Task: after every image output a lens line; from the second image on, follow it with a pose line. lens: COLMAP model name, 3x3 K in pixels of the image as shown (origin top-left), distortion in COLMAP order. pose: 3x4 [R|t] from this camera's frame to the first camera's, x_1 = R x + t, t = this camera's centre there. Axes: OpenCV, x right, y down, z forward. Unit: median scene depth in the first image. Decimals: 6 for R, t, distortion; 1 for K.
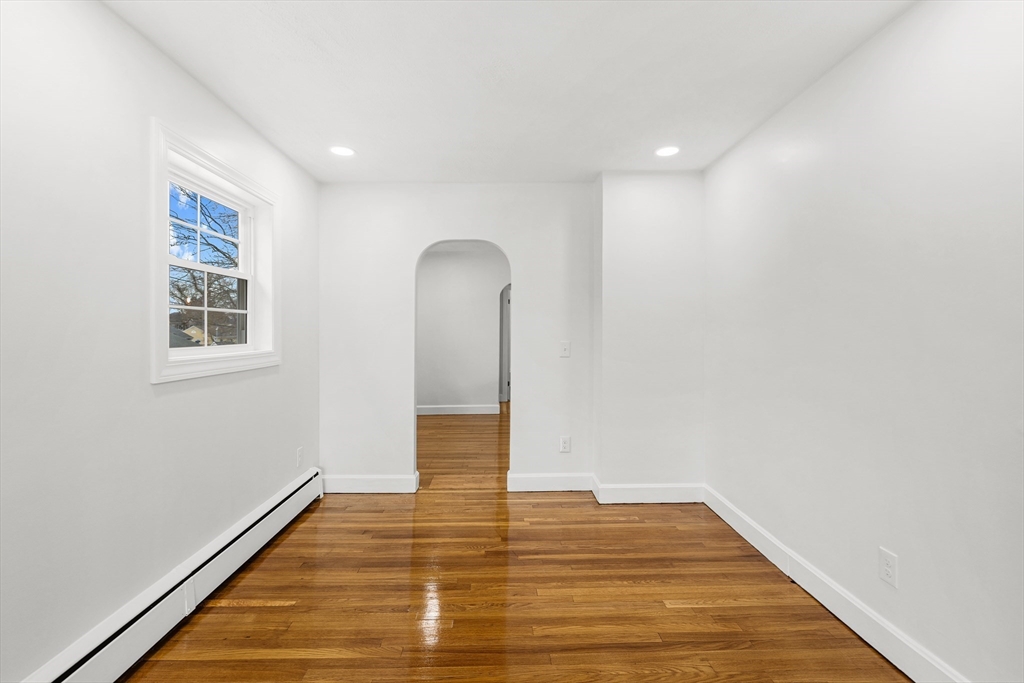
lens RADIAL K [[474.7, 0, 525.4], [0, 474.7, 315.5], [0, 0, 1]] dist [0.000614, -0.000560]
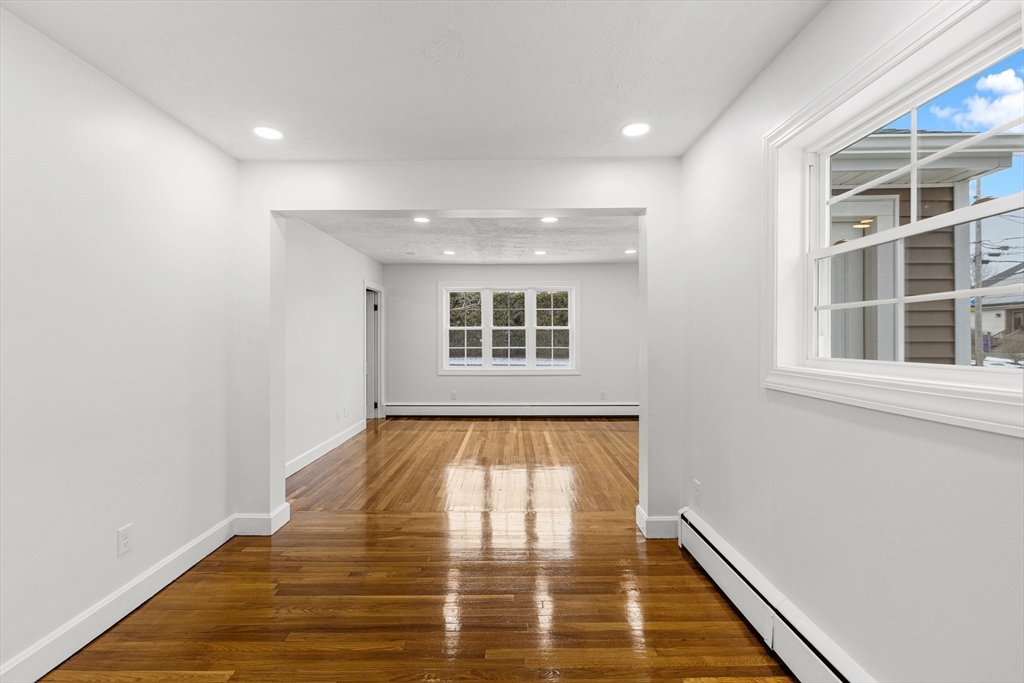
lens RADIAL K [[474.7, 0, 514.6], [0, 474.7, 331.1], [0, 0, 1]] dist [0.000614, -0.000560]
pose [[-0.999121, 0.009465, 0.040827, -0.262426], [0.007555, 0.998882, -0.046676, 0.055866], [-0.041223, -0.046326, -0.998075, 2.018563]]
